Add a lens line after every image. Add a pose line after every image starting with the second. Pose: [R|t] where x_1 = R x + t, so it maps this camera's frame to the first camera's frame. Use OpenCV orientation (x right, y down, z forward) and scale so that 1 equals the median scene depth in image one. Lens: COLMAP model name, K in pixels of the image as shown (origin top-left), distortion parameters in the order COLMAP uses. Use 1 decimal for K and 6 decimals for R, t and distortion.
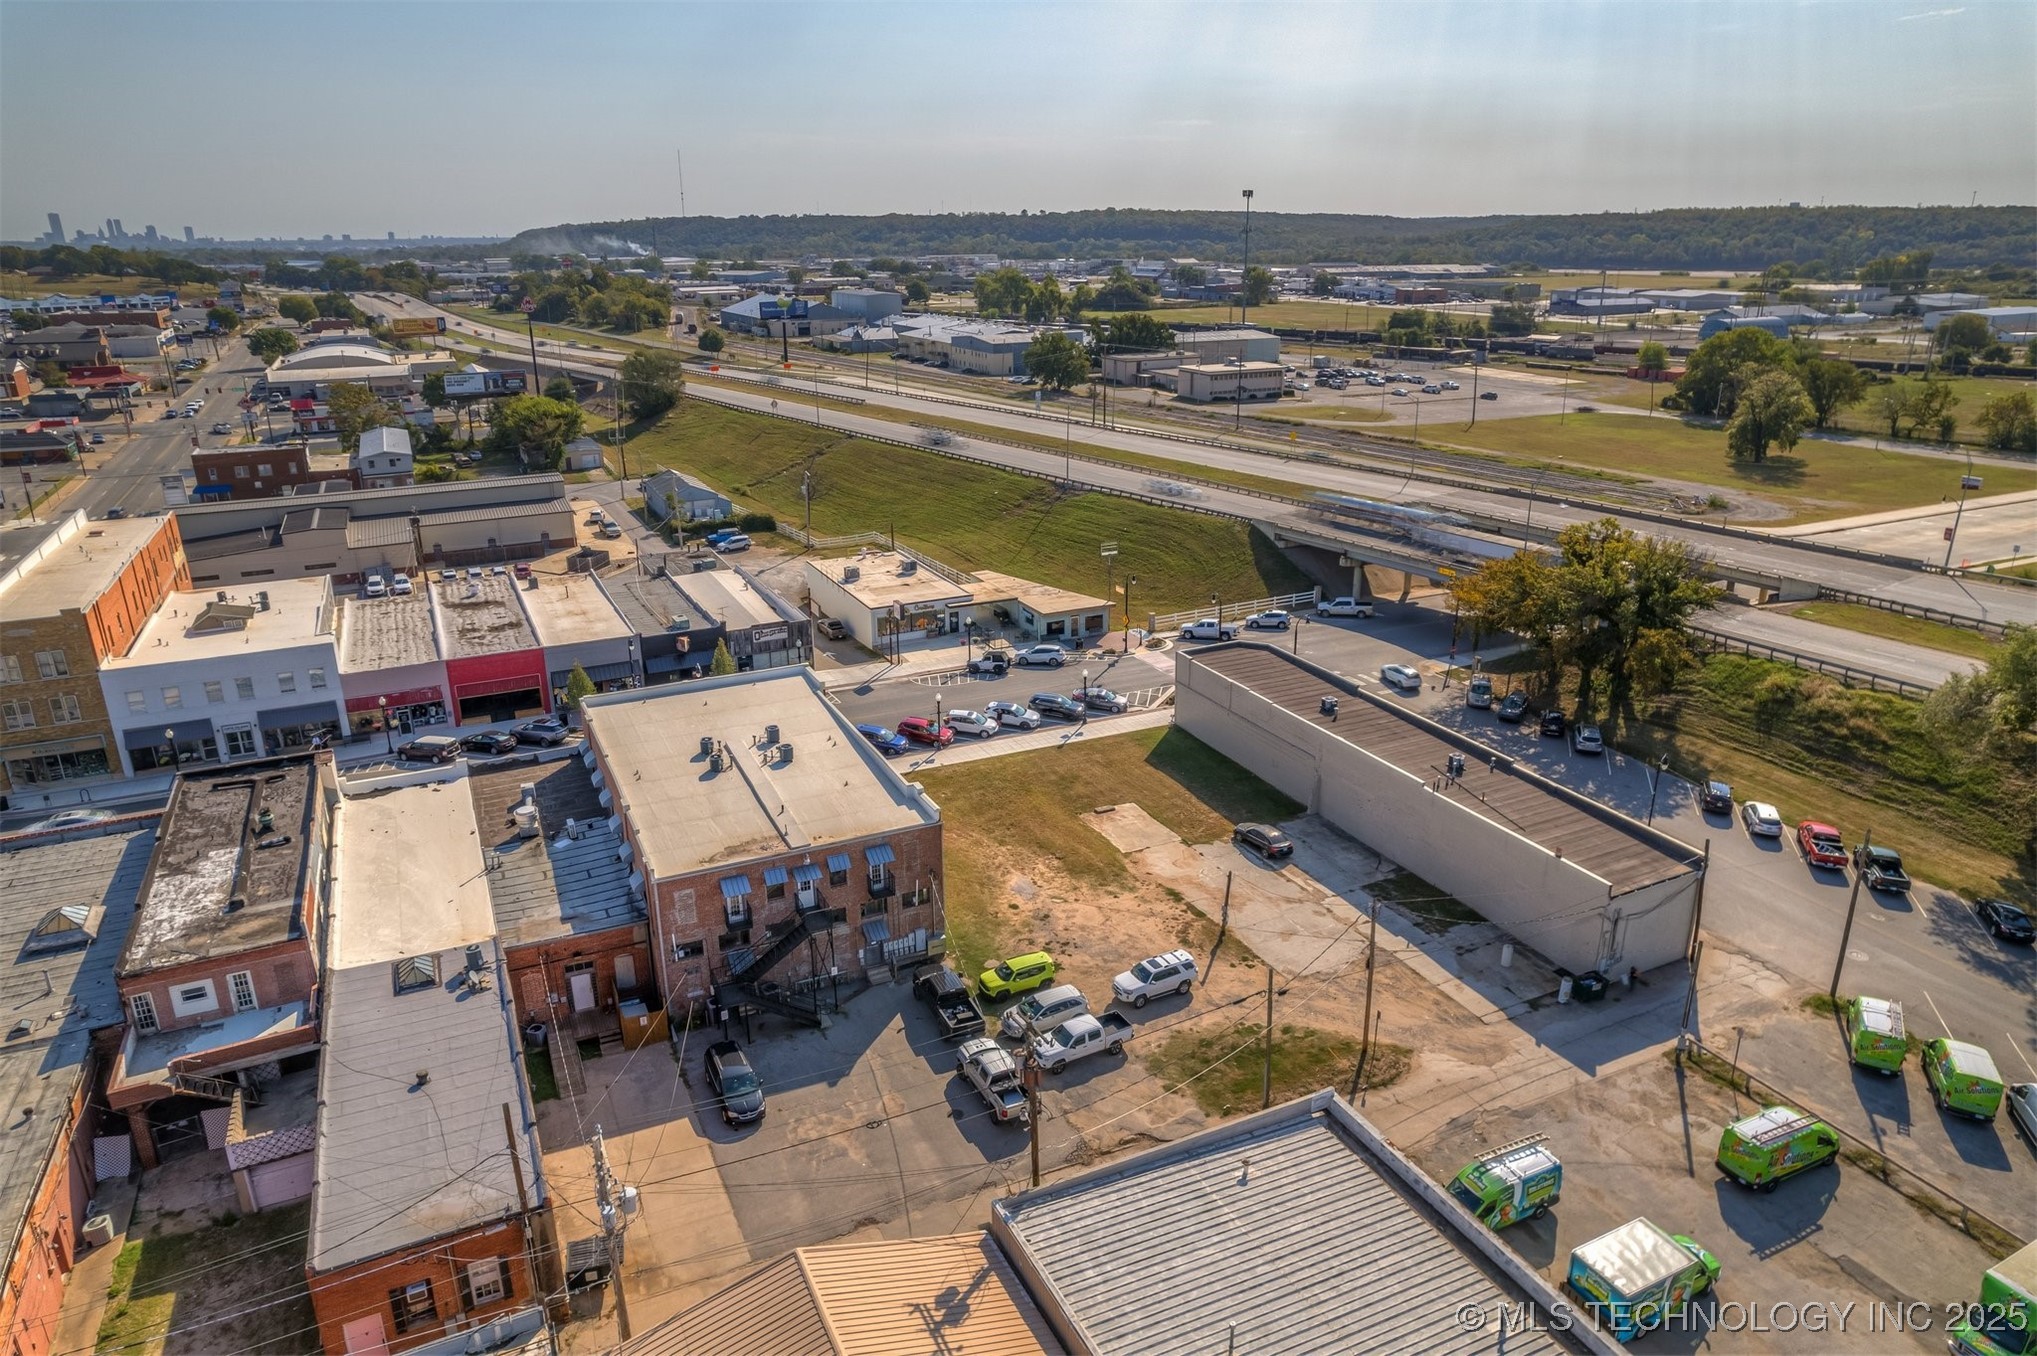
lens RADIAL K [[1302.3, 0, 1023.9], [0, 1302.3, 680.1], [0, 0, 1]] dist [-0.074396, 0.084151]
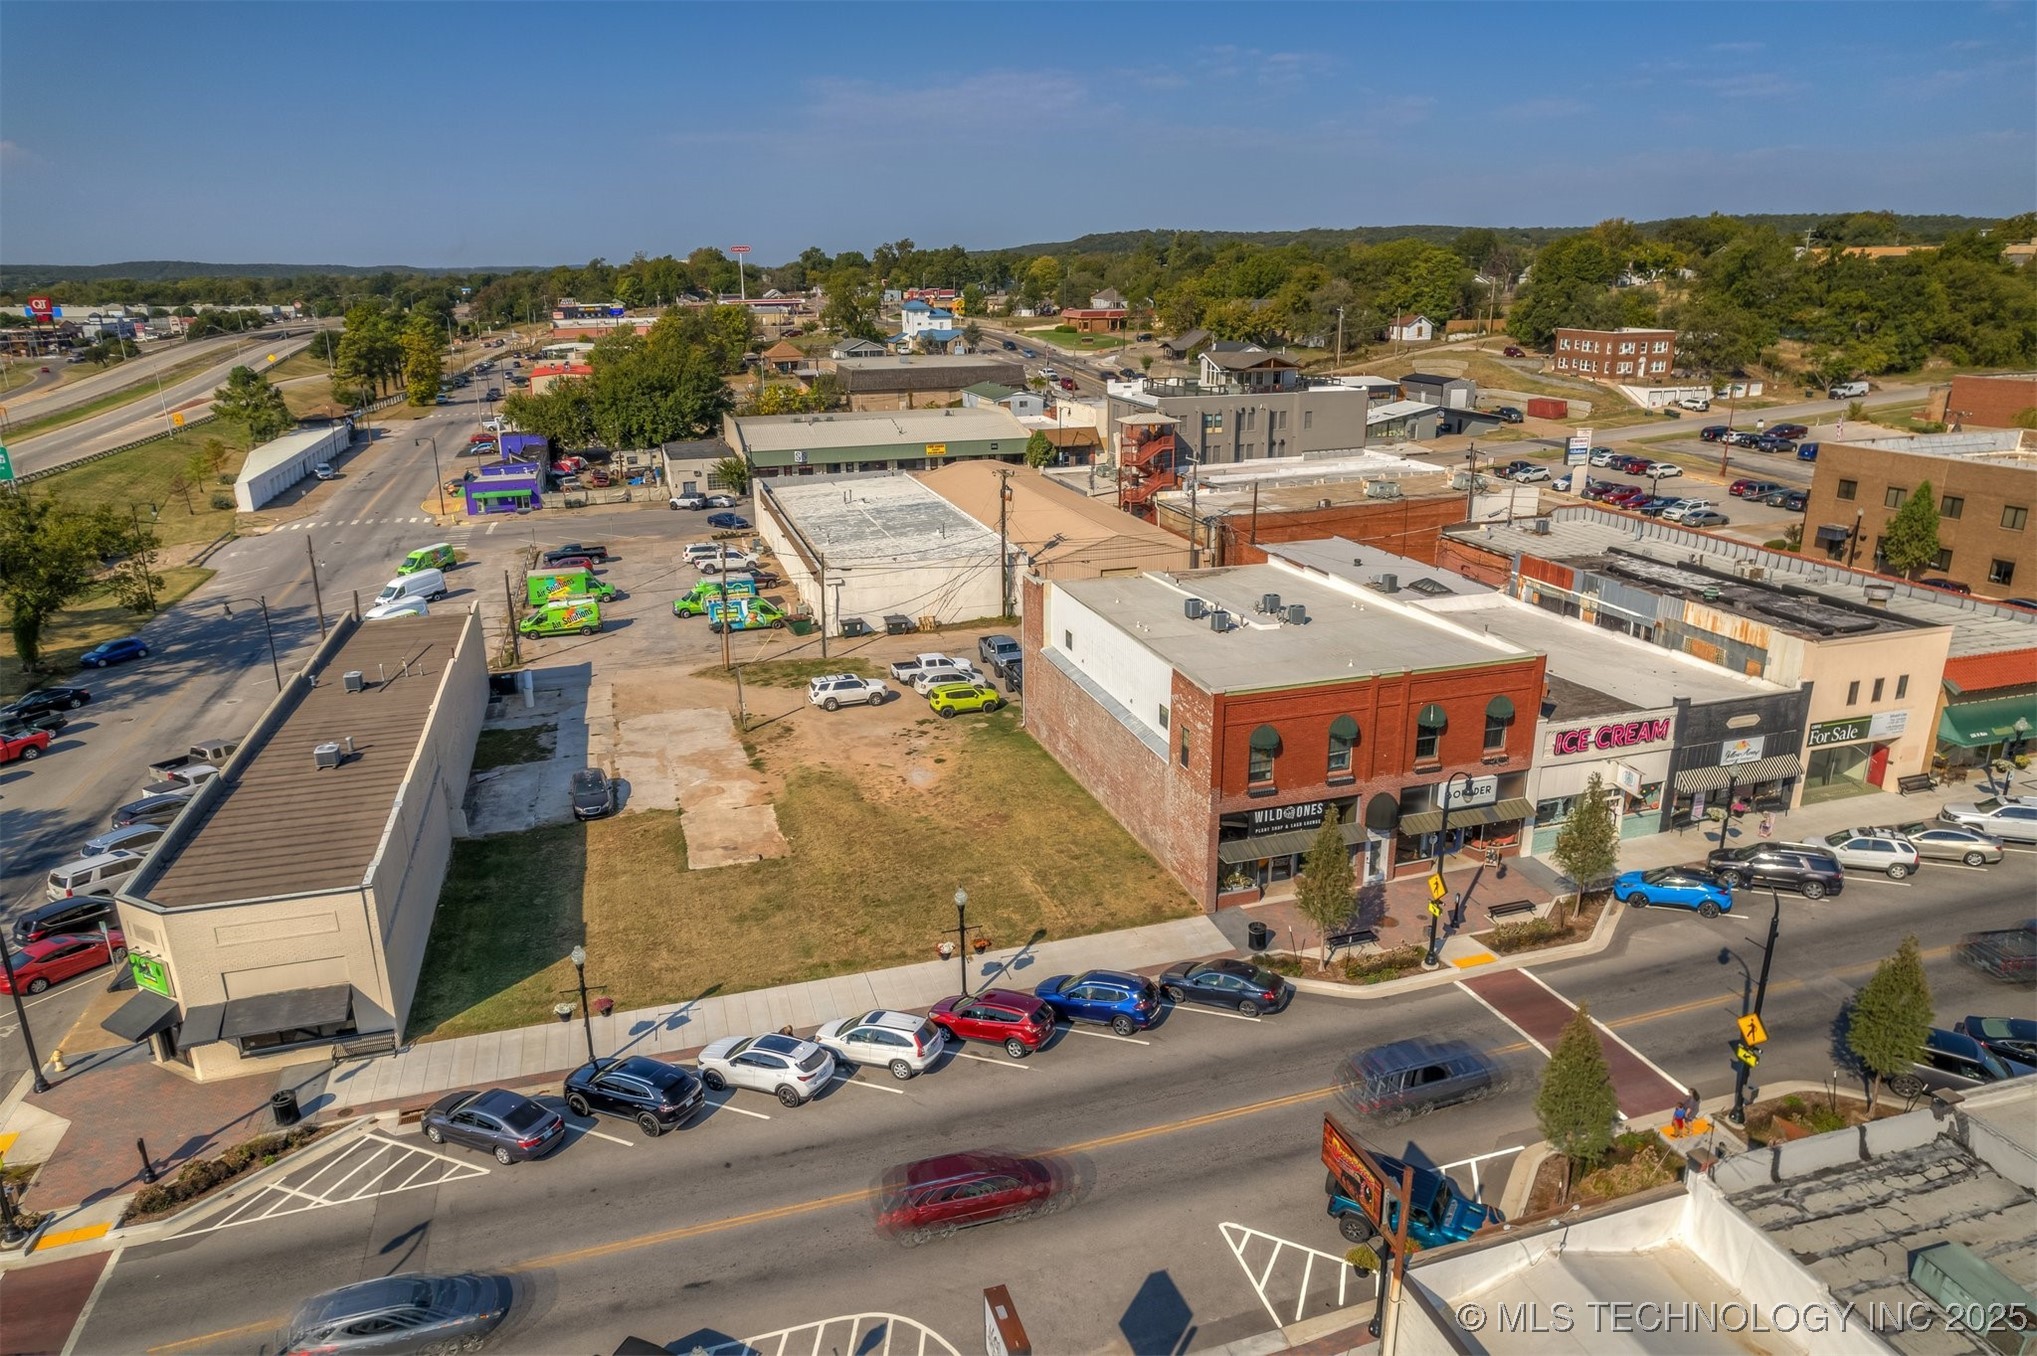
lens RADIAL K [[1302.3, 0, 1023.9], [0, 1302.3, 680.1], [0, 0, 1]] dist [-0.074396, 0.084151]
pose [[-0.989788, -0.025549, 0.140241, -0.161762], [0.063885, 0.799971, 0.596628, -0.343689], [-0.127432, 0.599494, -0.790169, 1.423442]]
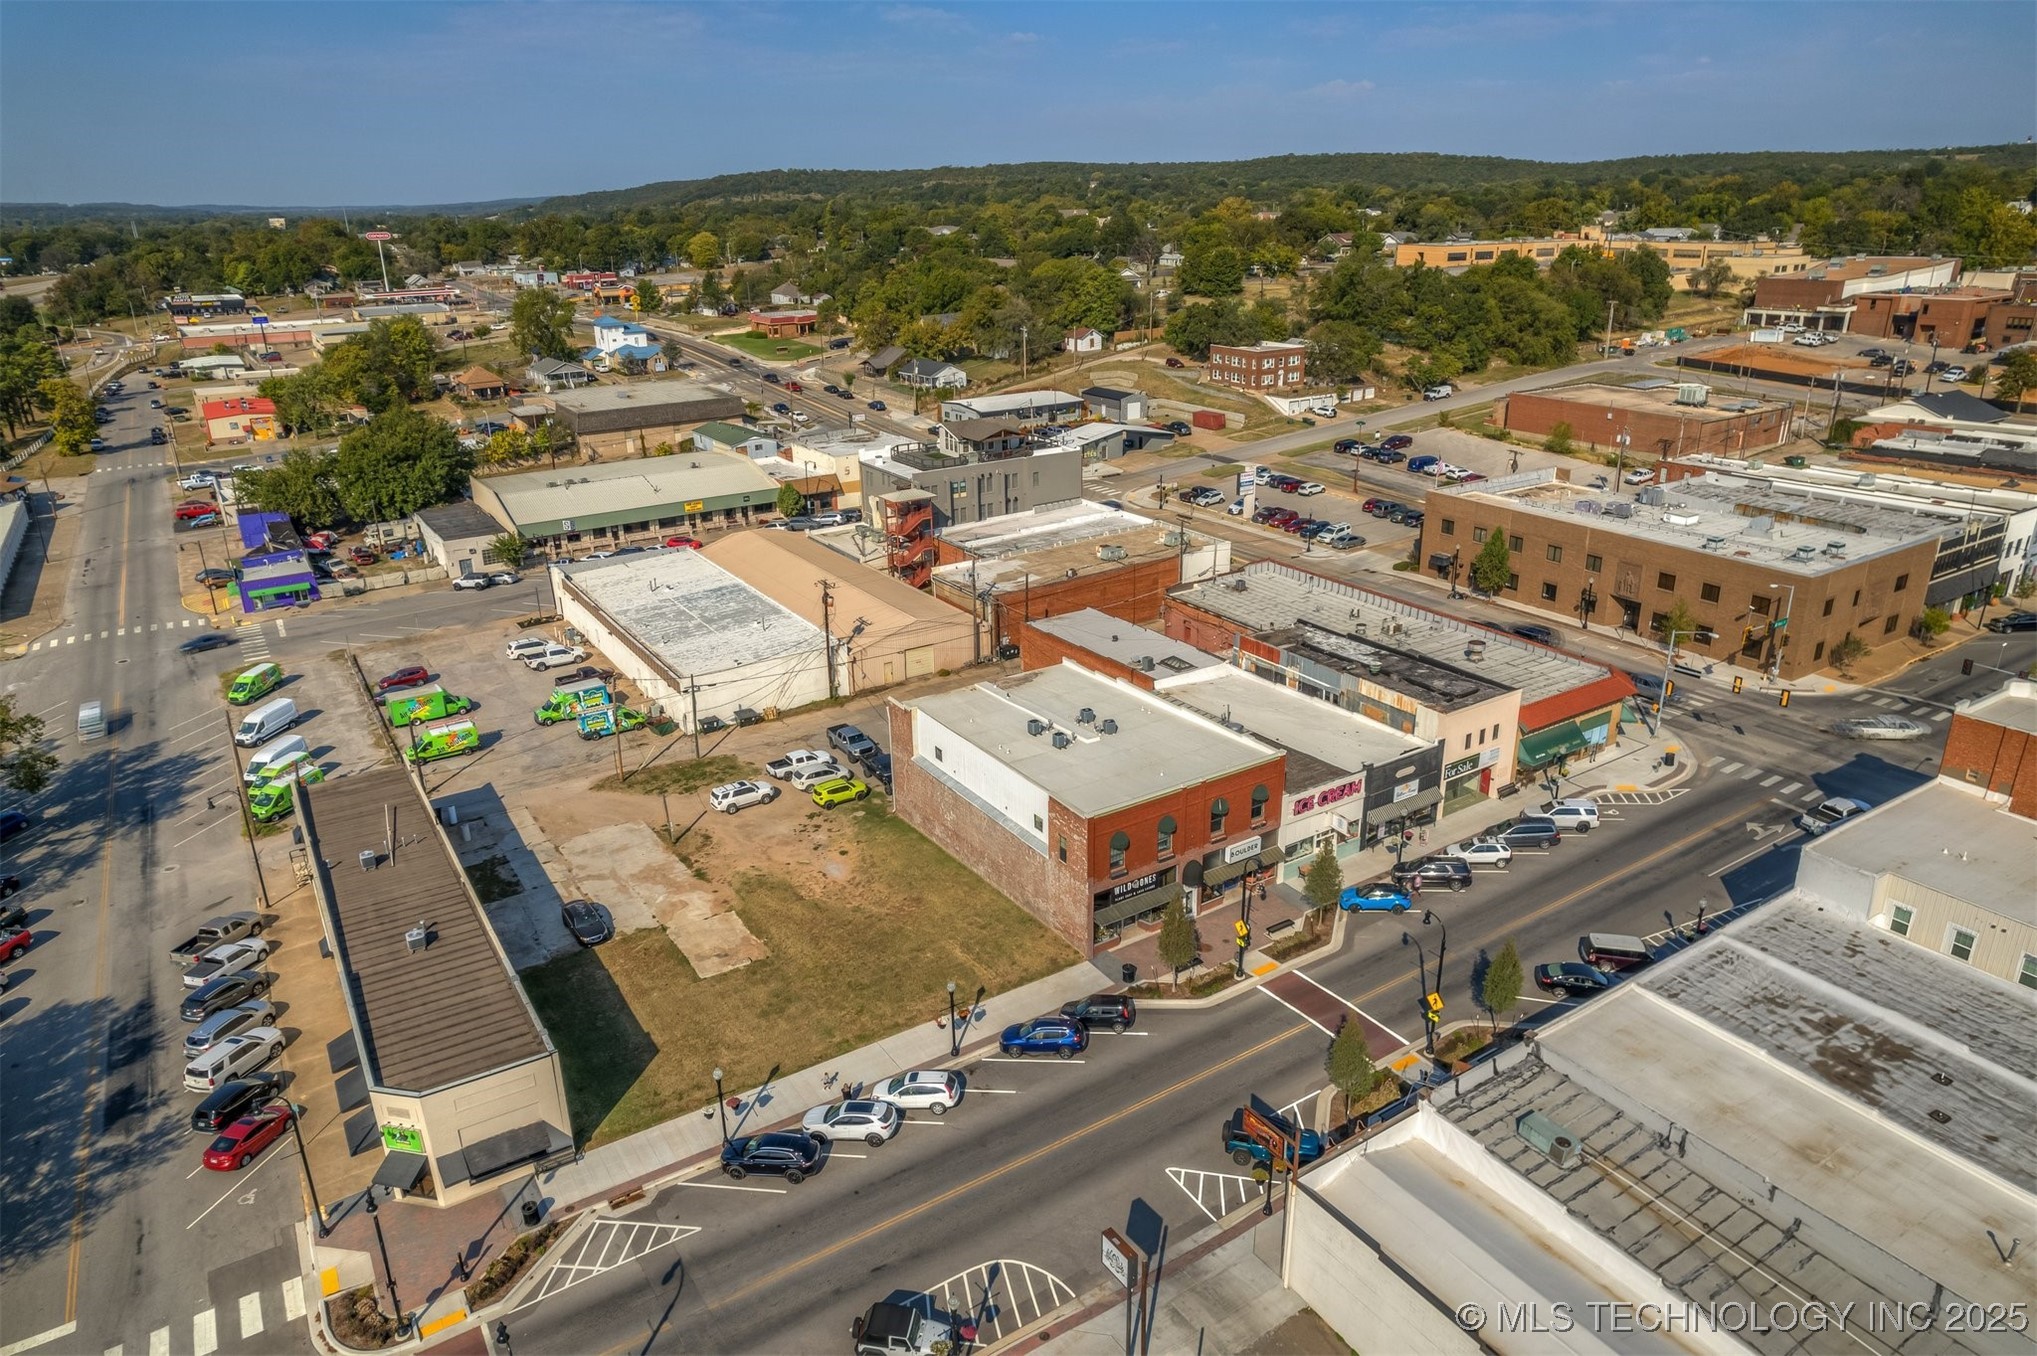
lens RADIAL K [[1302.3, 0, 1023.9], [0, 1302.3, 680.1], [0, 0, 1]] dist [-0.074396, 0.084151]
pose [[-0.991503, 0.069681, -0.109849, -0.043271], [-0.017099, 0.767302, 0.641058, -0.590868], [0.128957, 0.637489, -0.759591, 1.539745]]
